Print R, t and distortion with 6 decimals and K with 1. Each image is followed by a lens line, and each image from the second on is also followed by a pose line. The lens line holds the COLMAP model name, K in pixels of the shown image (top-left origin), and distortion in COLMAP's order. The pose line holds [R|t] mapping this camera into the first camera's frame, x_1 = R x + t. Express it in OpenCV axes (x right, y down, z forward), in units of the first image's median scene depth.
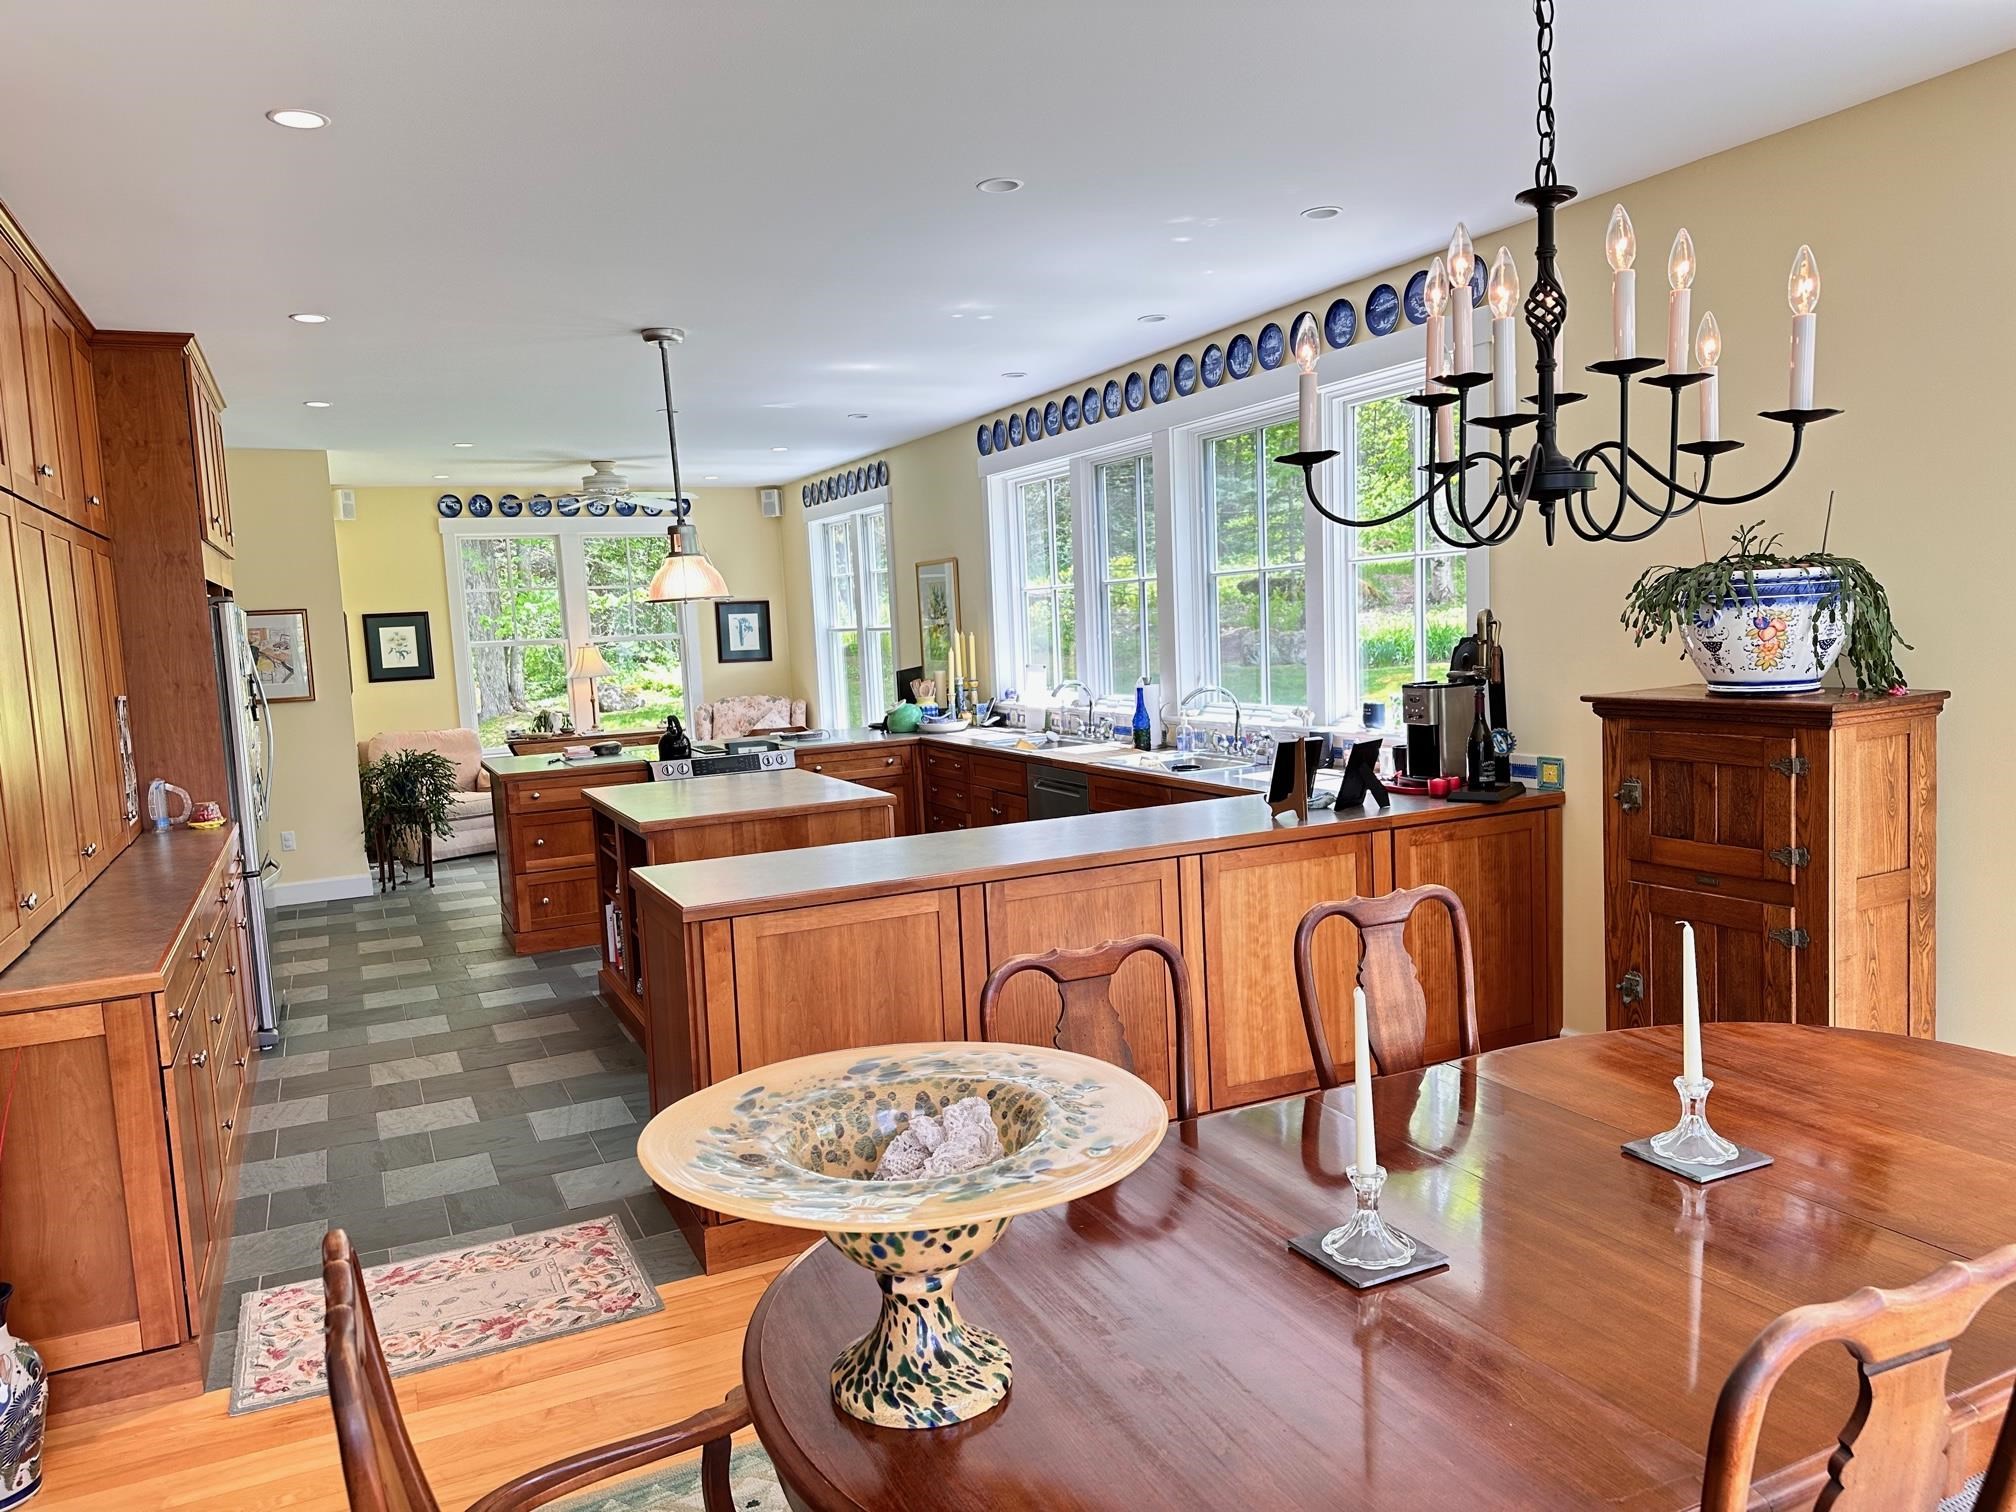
lens RADIAL K [[1435.5, 0, 1020.1], [0, 1435.5, 783.4], [0, 0, 1]] dist [0.078782, -0.013183]
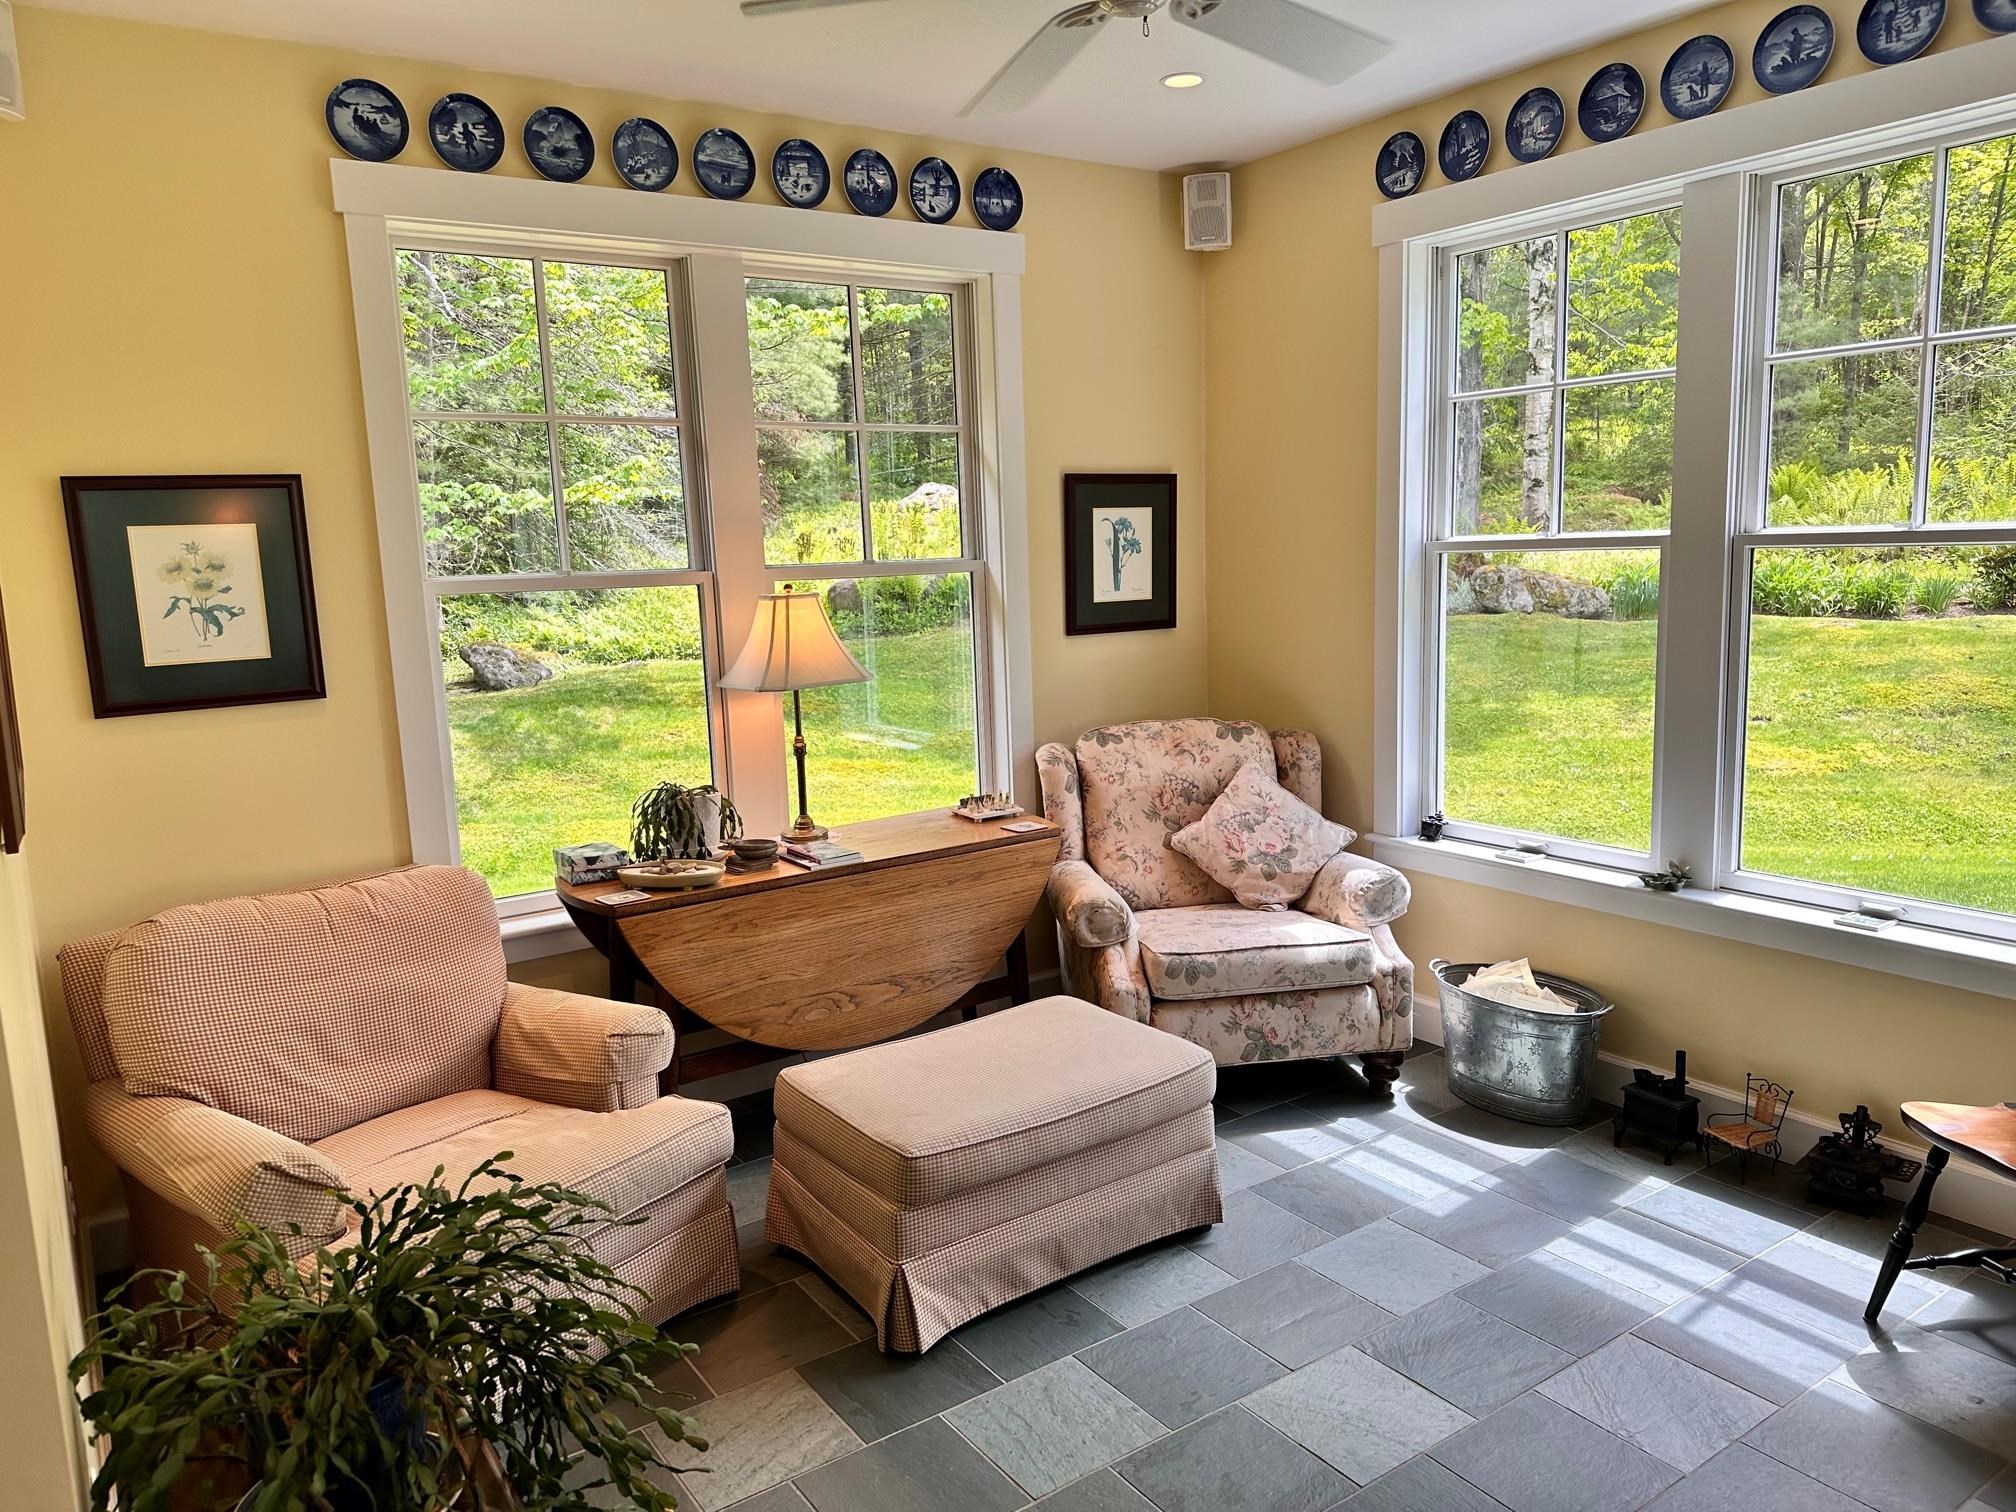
lens RADIAL K [[1435.5, 0, 992.8], [0, 1435.5, 762.6], [0, 0, 1]] dist [0.078782, -0.013183]
pose [[0.988907, -0.012553, 0.148002, -0.639286], [0.007974, 0.999472, 0.031493, -0.138188], [-0.148319, -0.029964, 0.988485, 1.393173]]
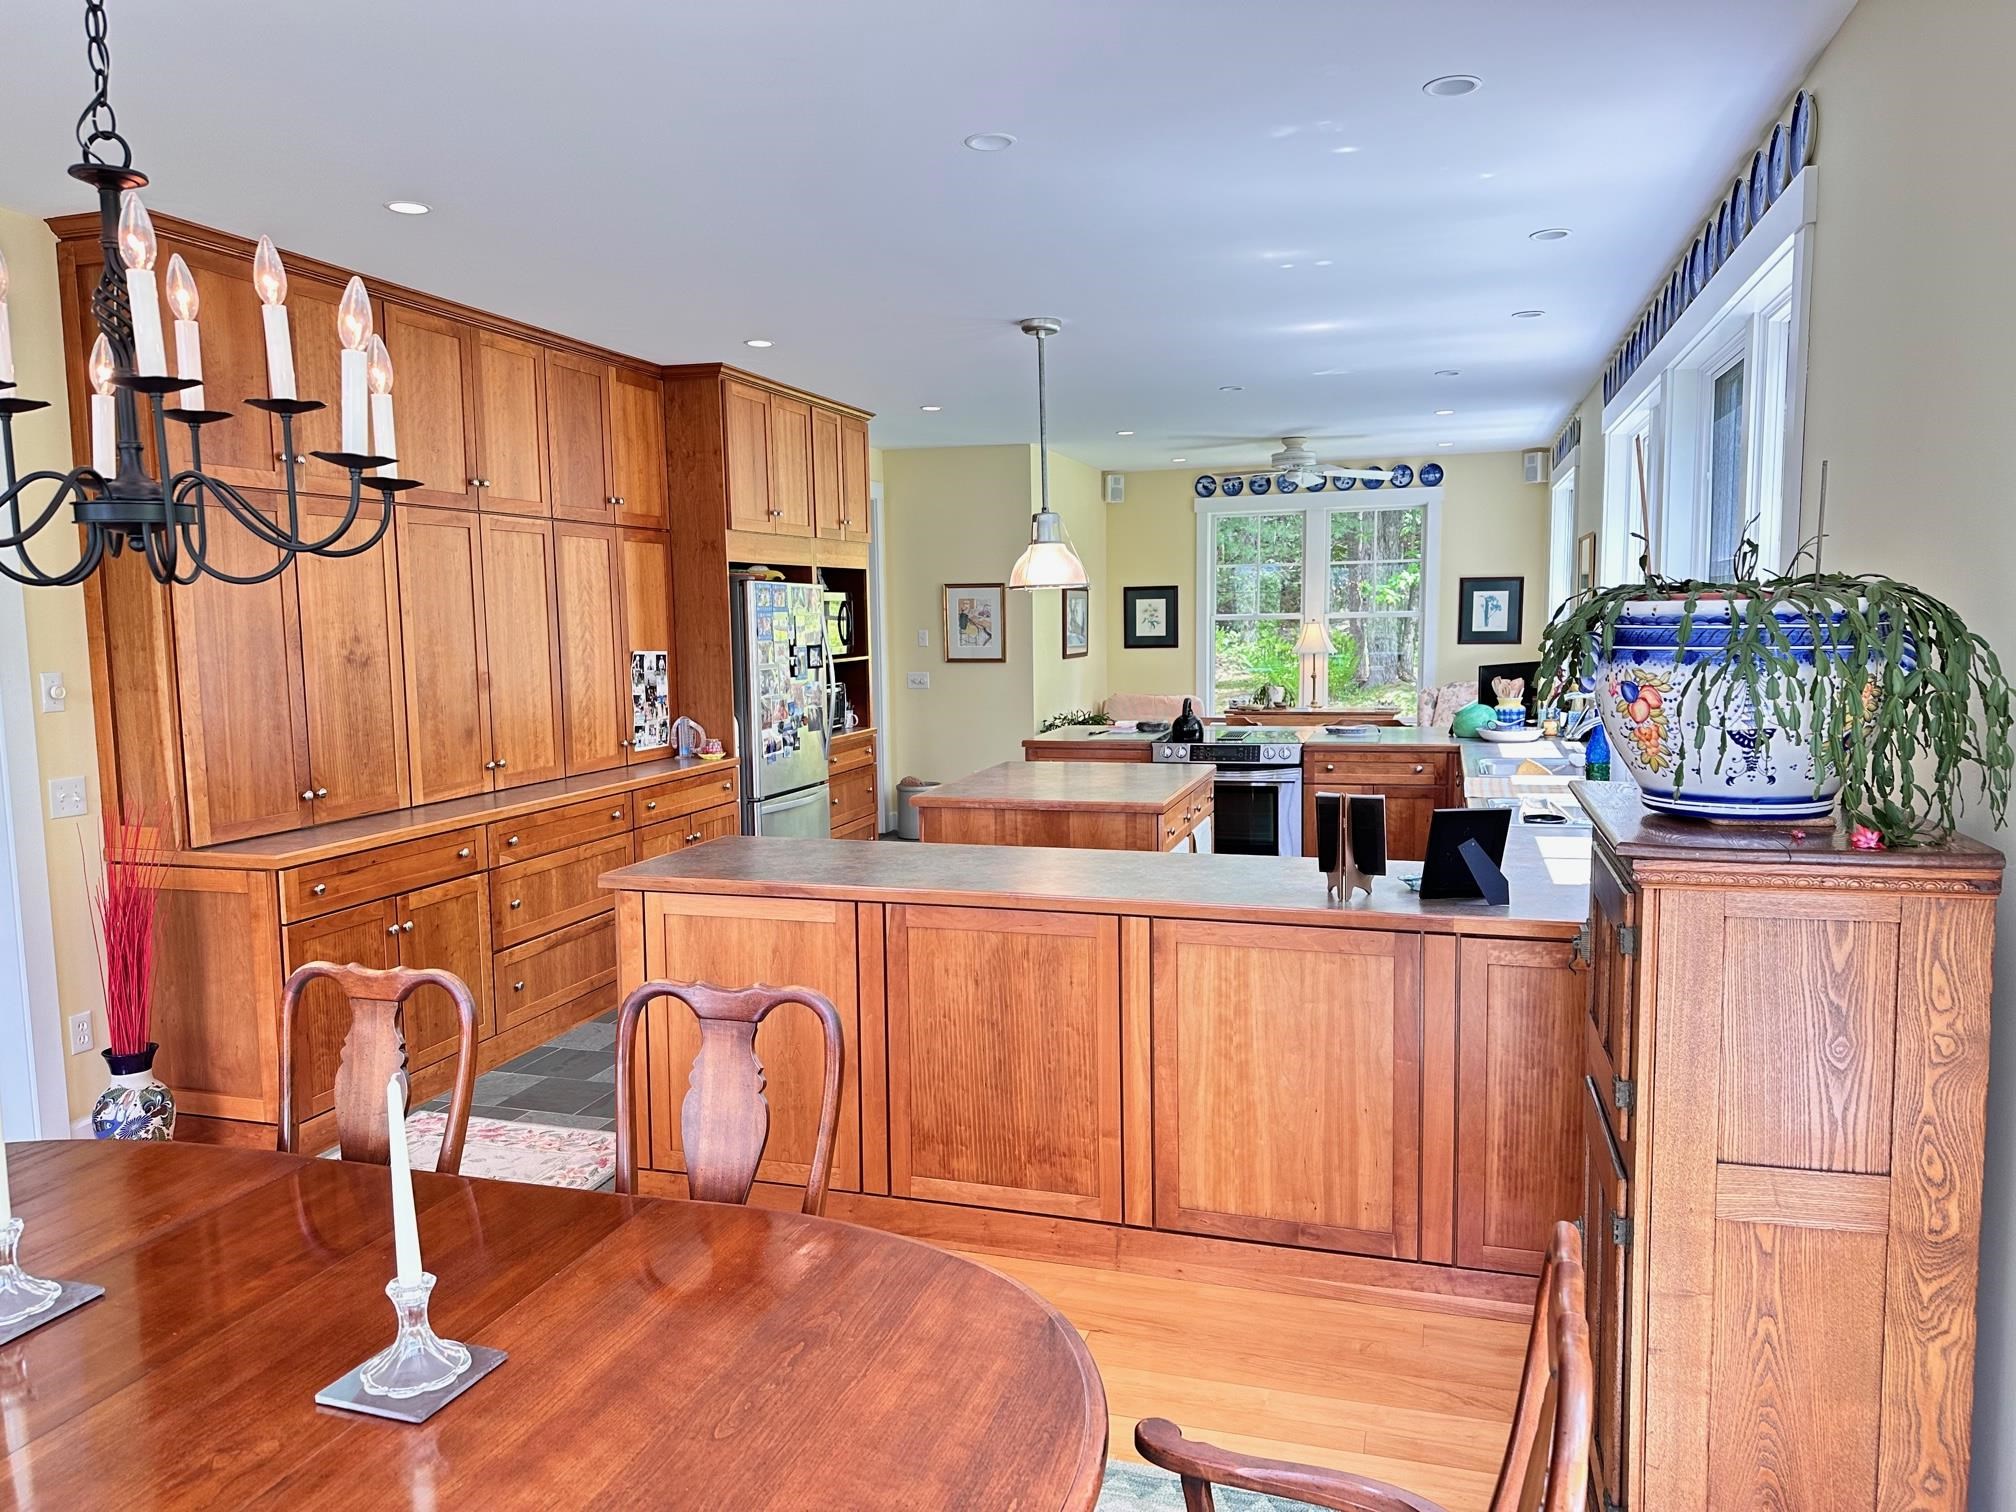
lens RADIAL K [[1435.5, 0, 991.5], [0, 1435.5, 768.5], [0, 0, 1]] dist [0.078782, -0.013183]
pose [[0.724627, 0.111365, -0.680084, 0.483030], [-0.100959, 0.993364, 0.055095, -0.056743], [0.681706, 0.028737, 0.731061, 0.262630]]
